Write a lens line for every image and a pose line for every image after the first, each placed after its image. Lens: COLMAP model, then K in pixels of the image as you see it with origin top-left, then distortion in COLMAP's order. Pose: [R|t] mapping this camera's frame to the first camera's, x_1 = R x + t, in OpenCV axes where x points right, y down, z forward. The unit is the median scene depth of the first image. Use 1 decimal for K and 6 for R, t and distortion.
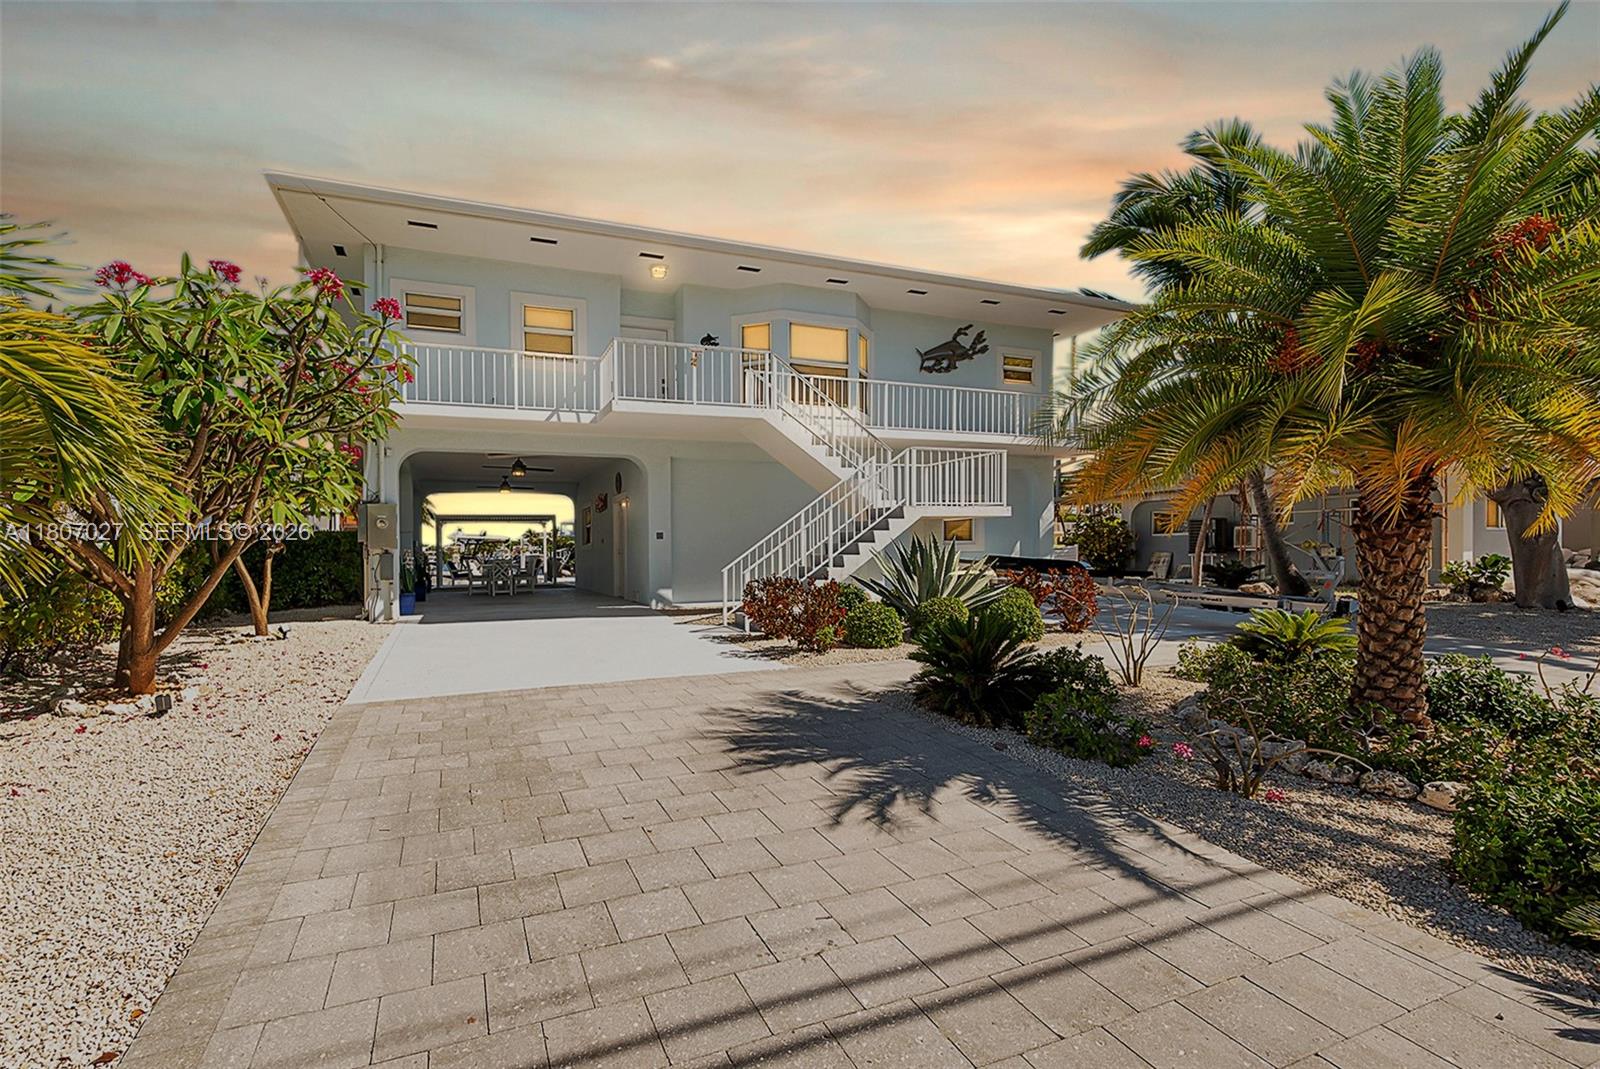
lens RADIAL K [[779.3, 0, 811.1], [0, 779.3, 542.4], [0, 0, 1]] dist [-0.001788, -0.000558]
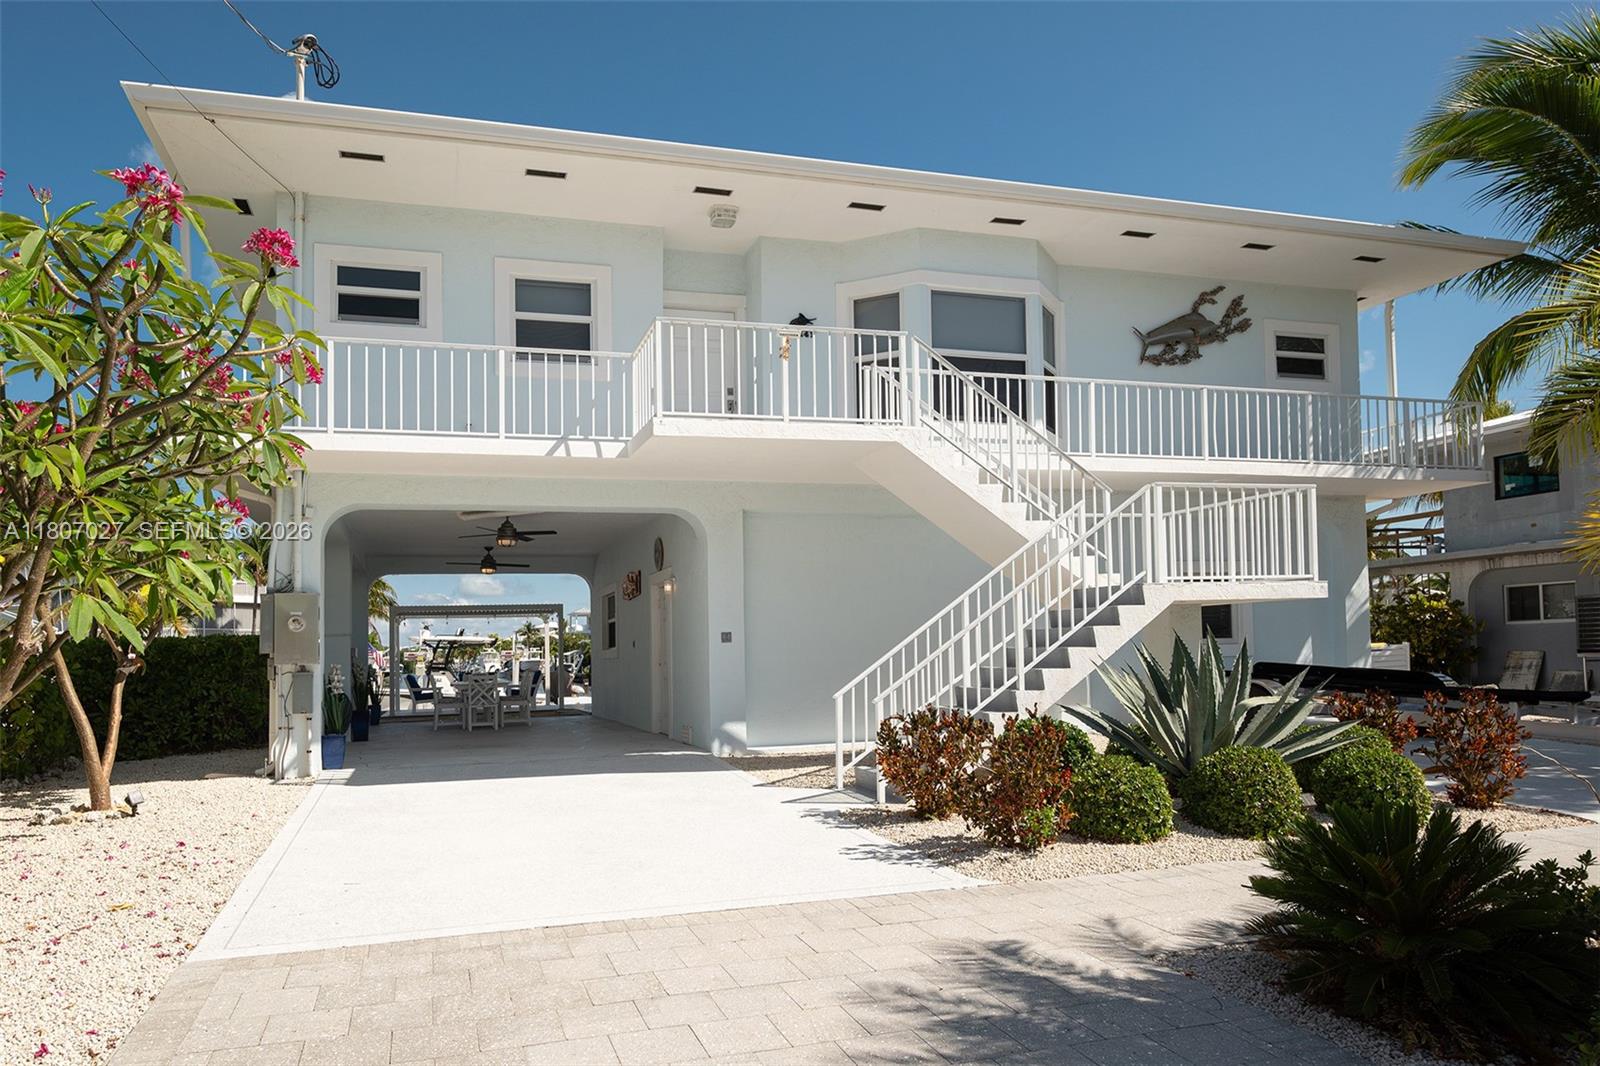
lens RADIAL K [[1139.9, 0, 812.6], [0, 1139.9, 569.8], [0, 0, 1]] dist [-0.011179, 0.000964]
pose [[0.994805, -0.016747, -0.100409, -0.039956], [0.010749, 0.998141, -0.059985, -0.008050], [0.101227, 0.058594, 0.993136, 0.122319]]
